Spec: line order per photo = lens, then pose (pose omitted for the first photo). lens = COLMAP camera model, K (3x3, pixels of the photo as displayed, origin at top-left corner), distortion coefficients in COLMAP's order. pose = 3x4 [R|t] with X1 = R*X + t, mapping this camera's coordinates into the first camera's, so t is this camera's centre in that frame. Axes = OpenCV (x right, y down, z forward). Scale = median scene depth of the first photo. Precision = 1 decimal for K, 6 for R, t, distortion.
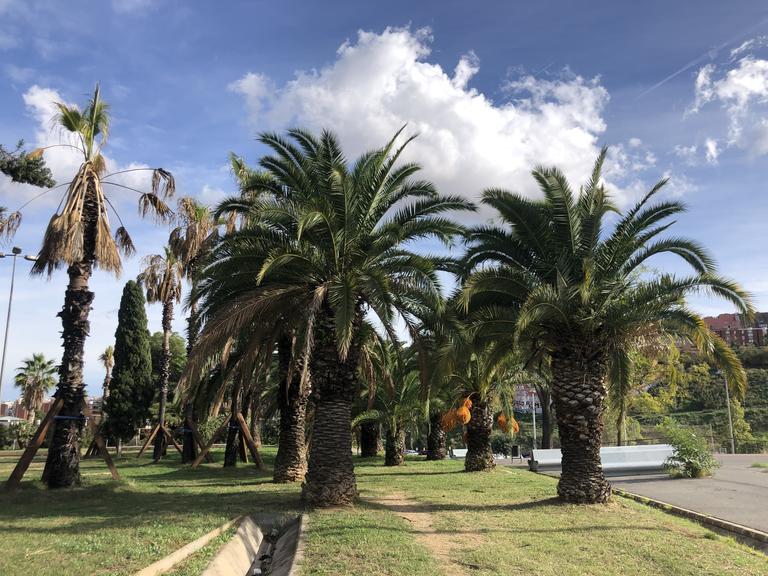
lens RADIAL K [[617.3, 0, 387.7], [0, 617.3, 285.0], [0, 0, 1]] dist [0.010884, 0.003646]
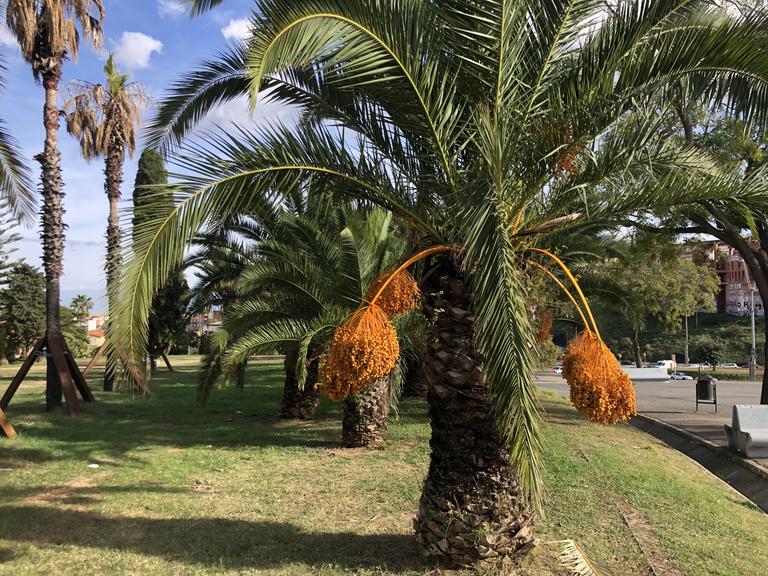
lens RADIAL K [[610.3, 0, 384.0], [0, 610.3, 288.0], [0, 0, 1]] dist [-0.002594, -0.000566]
pose [[0.949853, -0.020378, -0.312031, 0.321393], [0.069092, 0.986888, 0.145870, 0.255007], [0.304967, -0.160113, 0.938807, 1.277065]]
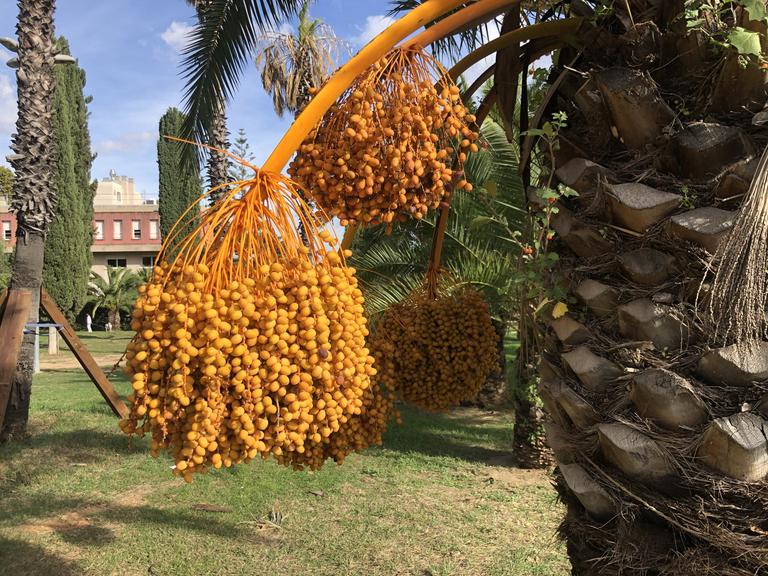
lens RADIAL K [[617.3, 0, 387.7], [0, 617.3, 285.0], [0, 0, 1]] dist [0.010884, 0.003646]
pose [[0.768324, -0.008578, -0.640004, 0.277447], [0.142232, 0.977198, 0.157652, 0.322202], [0.624058, -0.212157, 0.752024, 1.551014]]
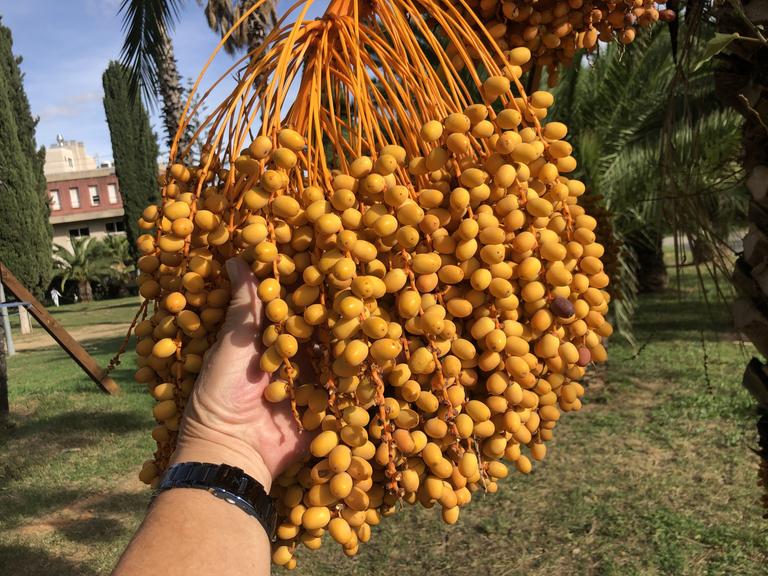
lens RADIAL K [[620.8, 0, 384.2], [0, 620.8, 281.6], [0, 0, 1]] dist [0.014828, -0.000062]
pose [[0.788337, -0.035944, -0.614193, 0.231075], [0.238985, 0.937790, 0.251864, 0.329366], [0.566931, -0.345336, 0.747885, 1.571611]]
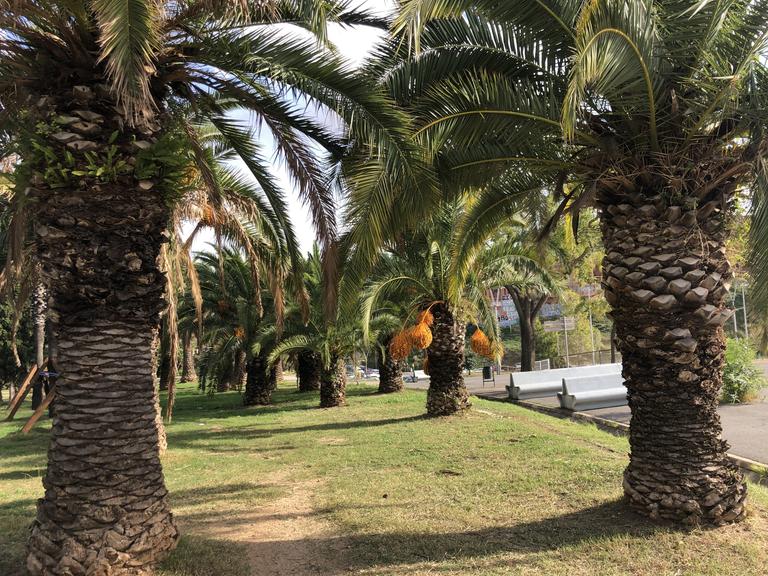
lens RADIAL K [[617.3, 0, 387.7], [0, 617.3, 285.0], [0, 0, 1]] dist [0.010884, 0.003646]
pose [[0.996993, -0.047415, 0.061294, 0.077712], [0.039274, 0.991023, 0.127795, 0.113500], [-0.066803, -0.125004, 0.989905, 0.570085]]
